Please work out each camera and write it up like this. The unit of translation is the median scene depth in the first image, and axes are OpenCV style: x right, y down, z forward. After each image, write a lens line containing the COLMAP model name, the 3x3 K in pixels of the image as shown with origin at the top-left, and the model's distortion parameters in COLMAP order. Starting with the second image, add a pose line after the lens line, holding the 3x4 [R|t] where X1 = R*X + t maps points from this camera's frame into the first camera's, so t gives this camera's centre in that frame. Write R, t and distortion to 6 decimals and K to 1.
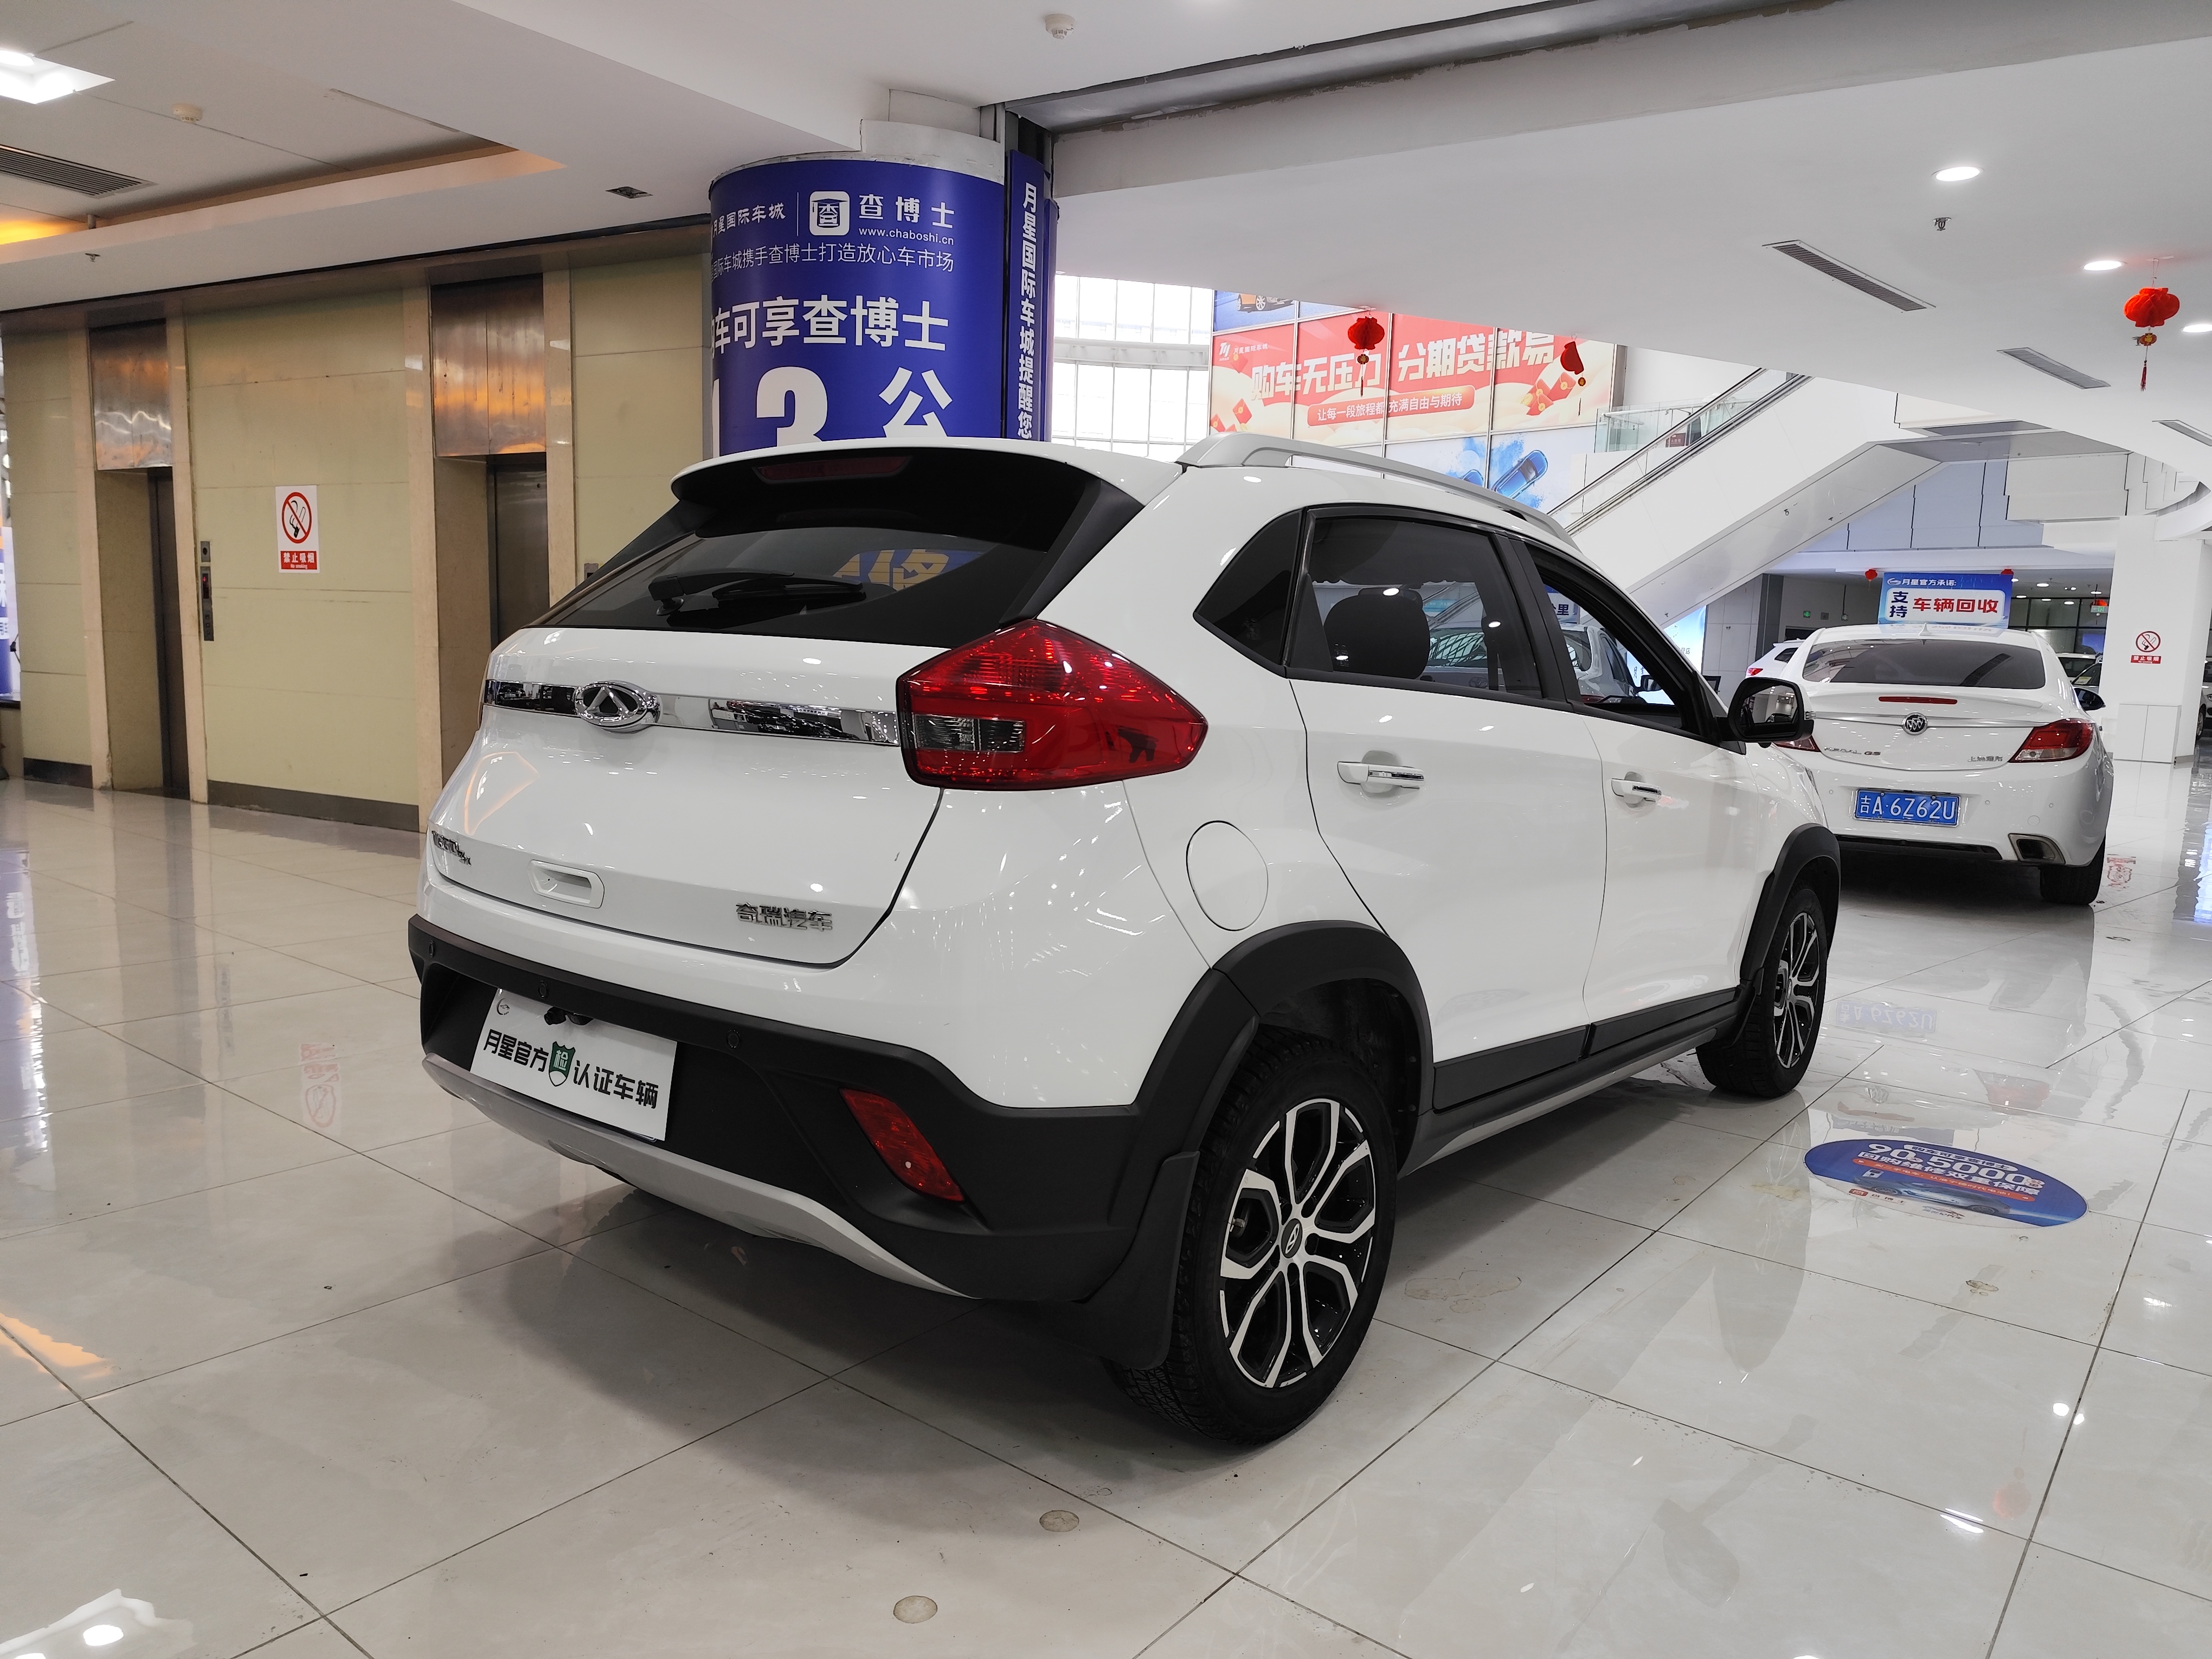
lens RADIAL K [[1513.5, 0, 1128.1], [0, 1513.5, 842.6], [0, 0, 1]] dist [0.039702, -0.038897]
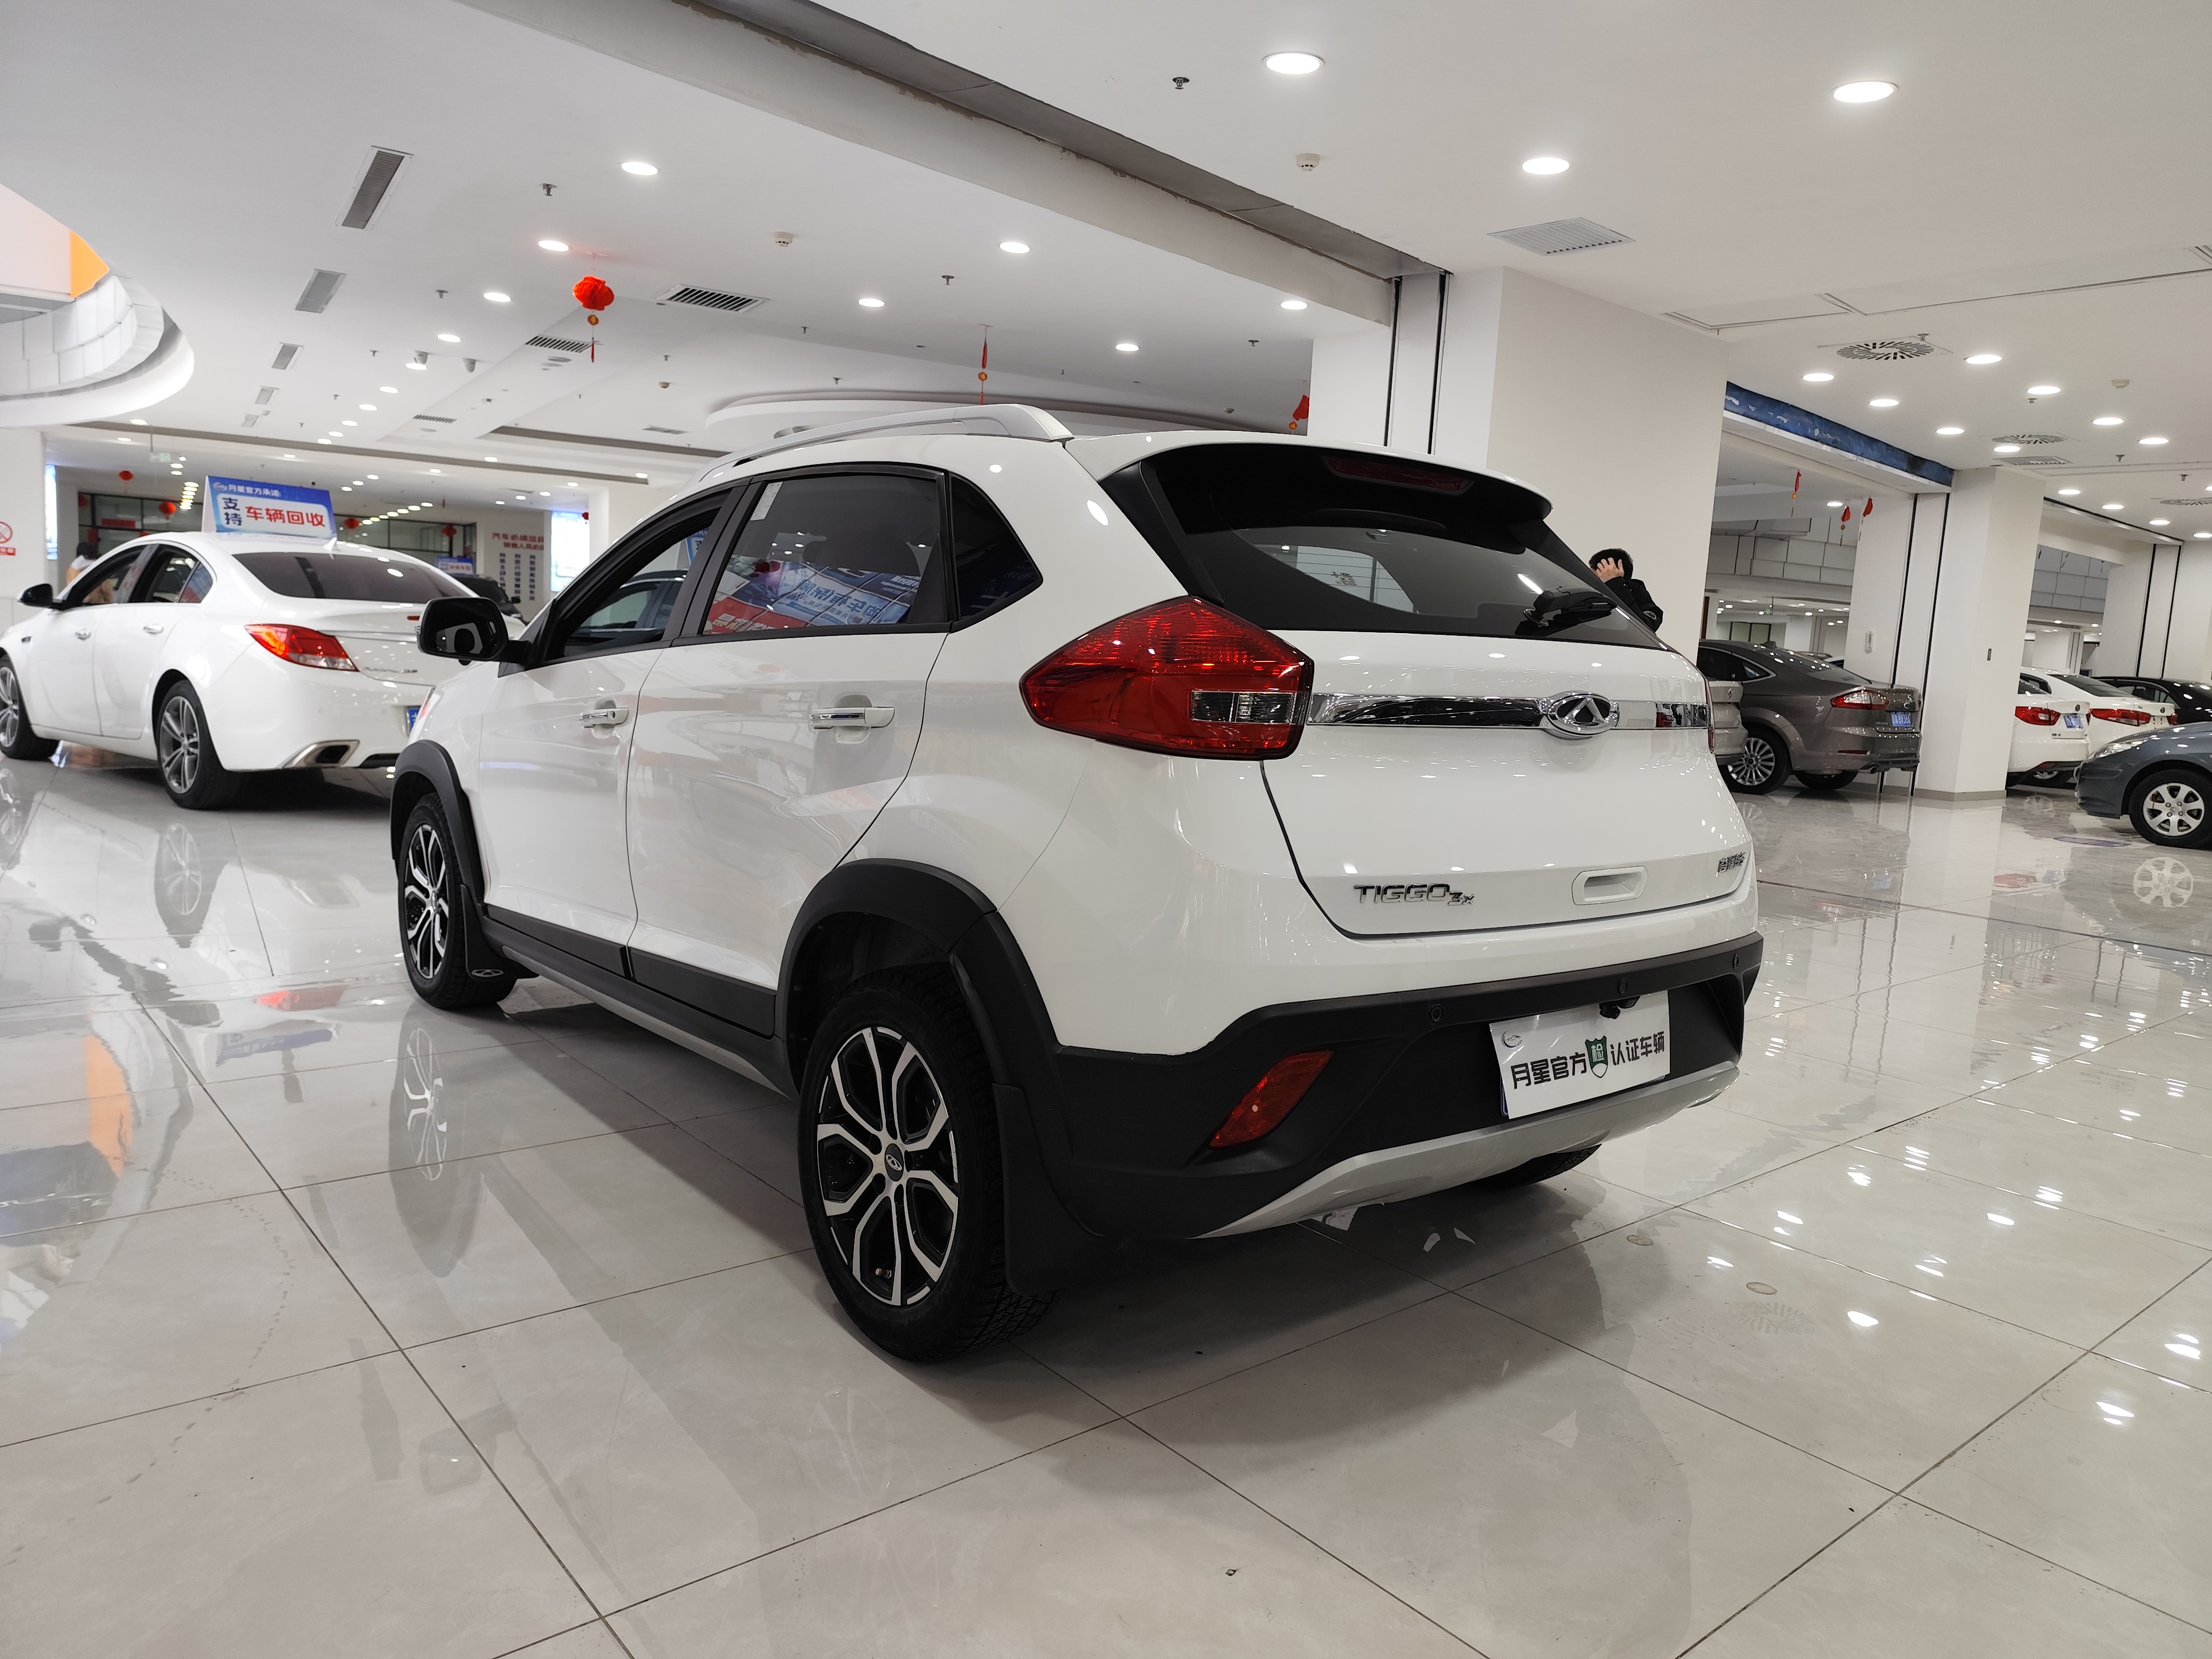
lens RADIAL K [[1513.5, 0, 1122.2], [0, 1513.5, 817.1], [0, 0, 1]] dist [0.039702, -0.038897]
pose [[0.198015, -0.137638, 0.970487, -0.544559], [0.077478, 0.989192, 0.124483, -0.066334], [-0.977132, 0.050542, 0.206539, 0.415348]]
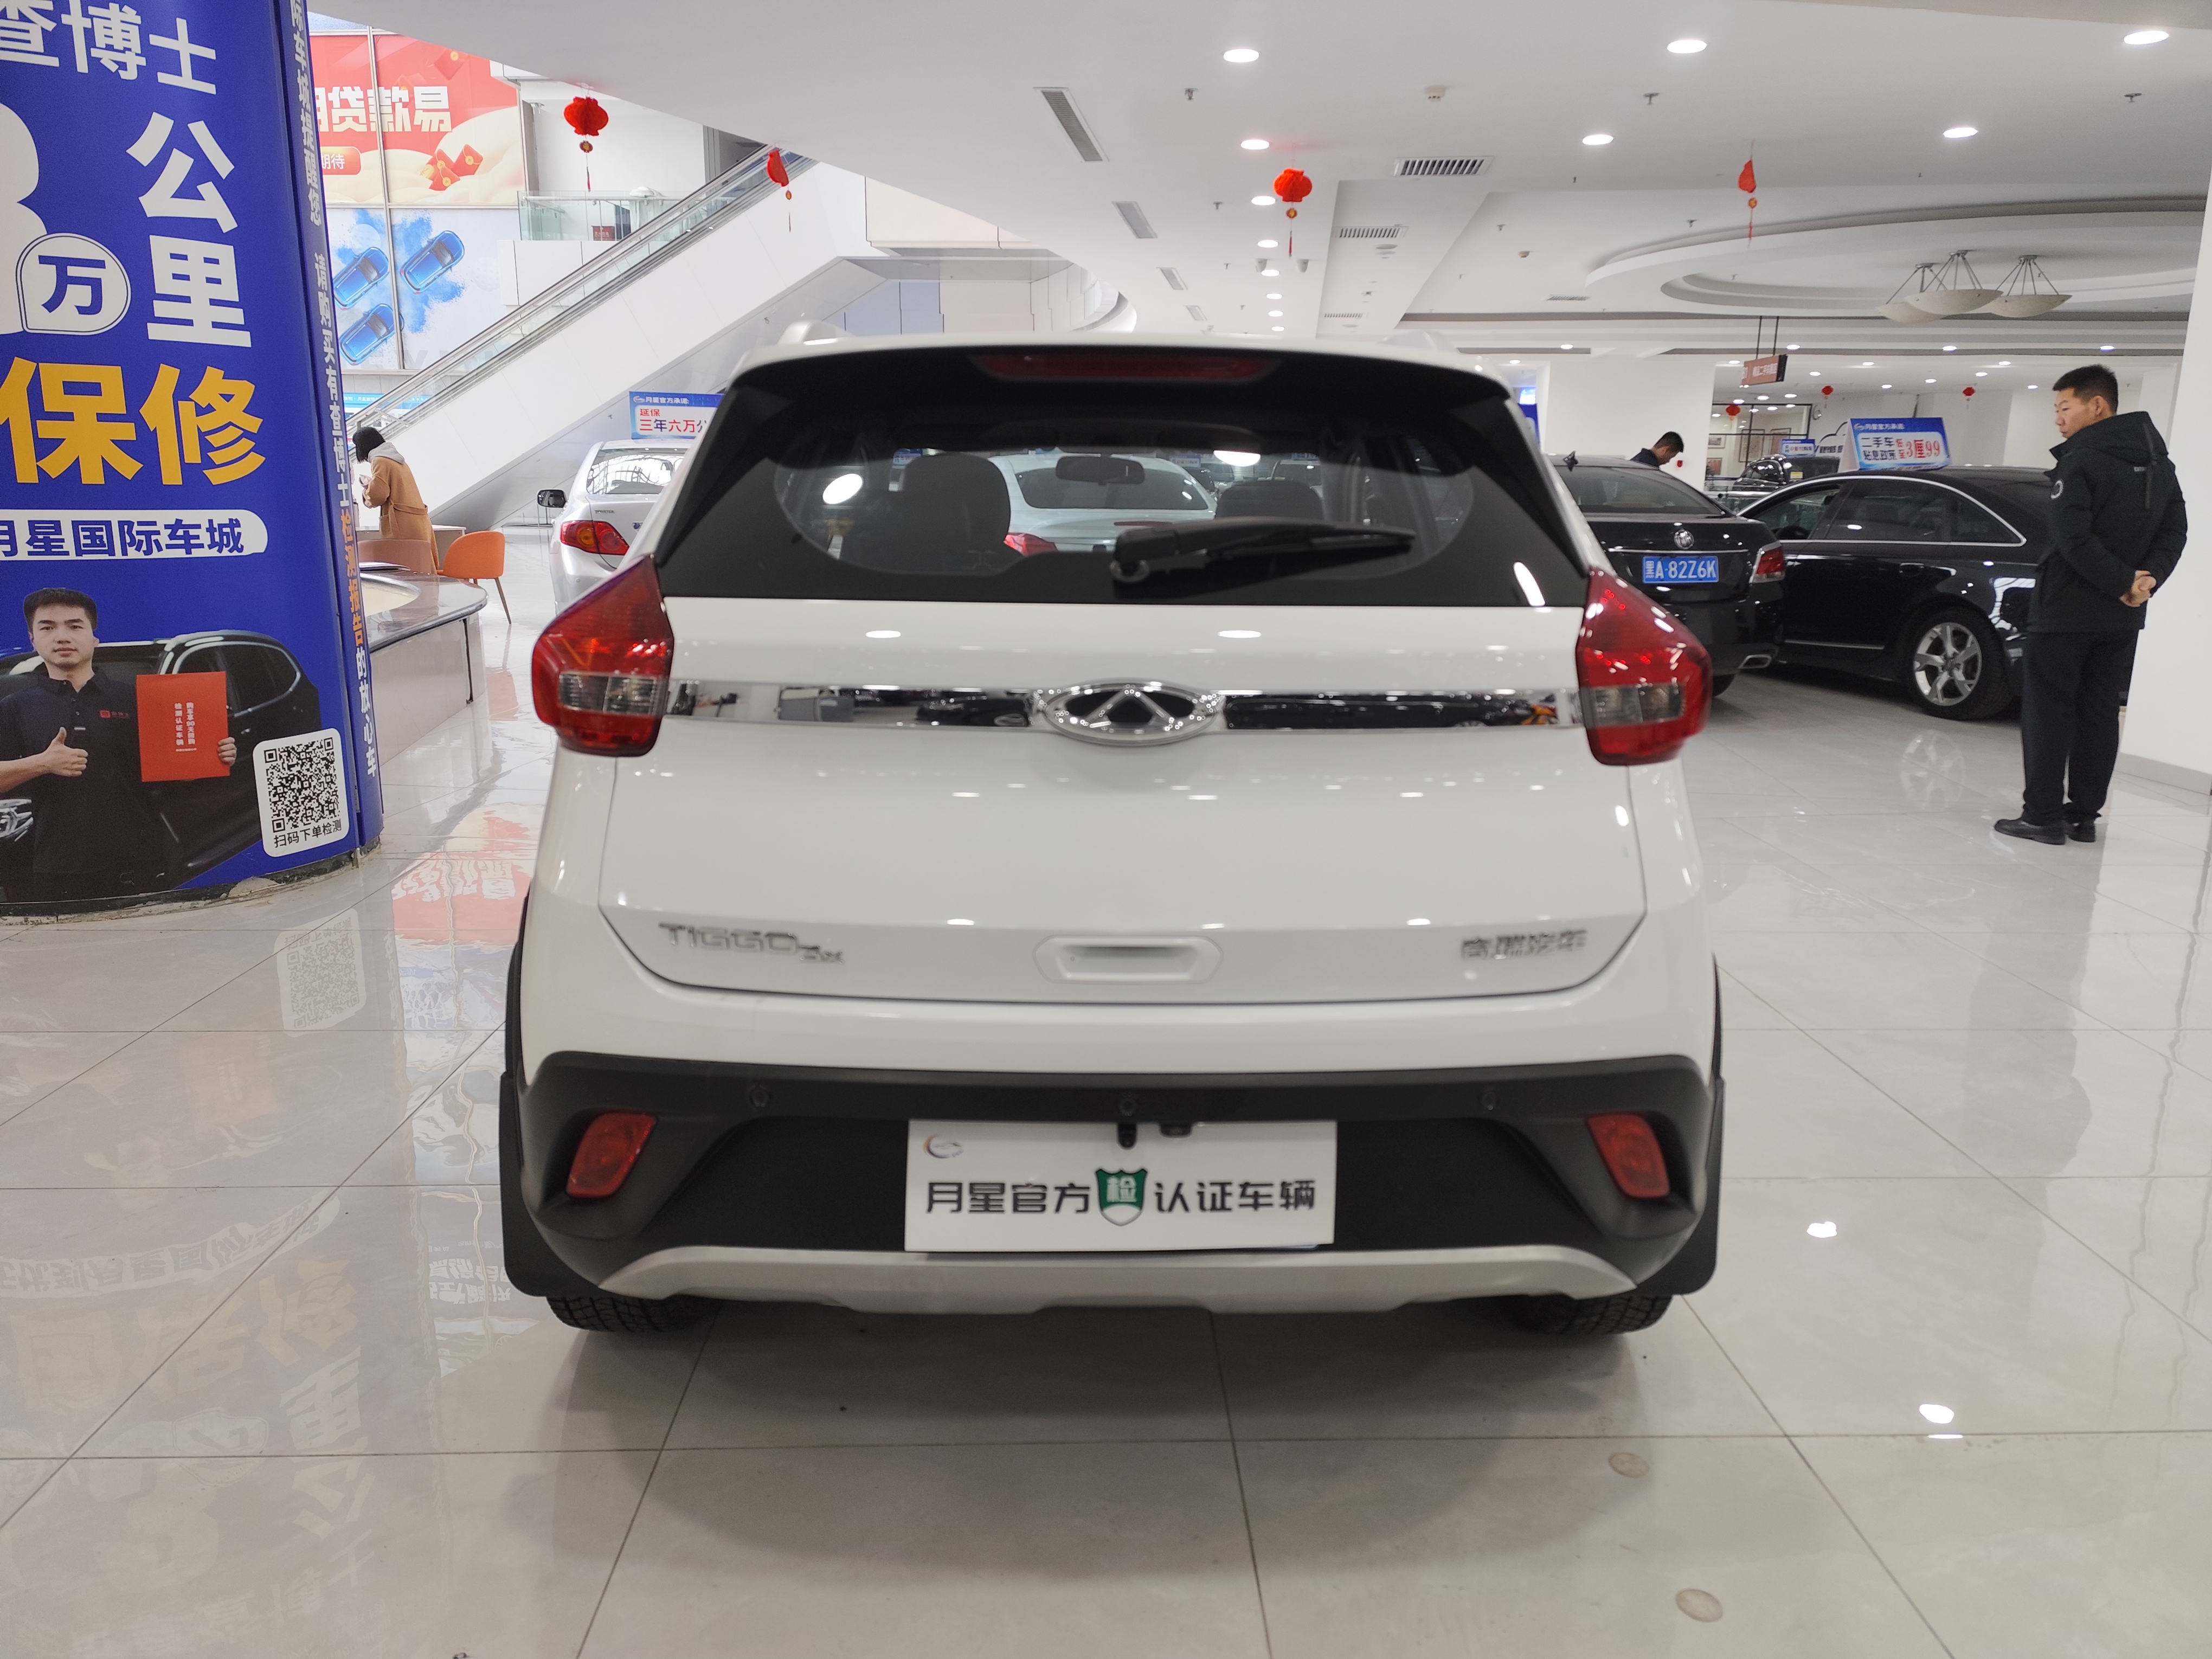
lens RADIAL K [[1513.5, 0, 1124.4], [0, 1513.5, 807.1], [0, 0, 1]] dist [0.039702, -0.038897]
pose [[0.758938, -0.163456, 0.630314, -0.307791], [0.094906, 0.985412, 0.141269, -0.056226], [-0.644209, -0.047394, 0.763379, 0.165596]]
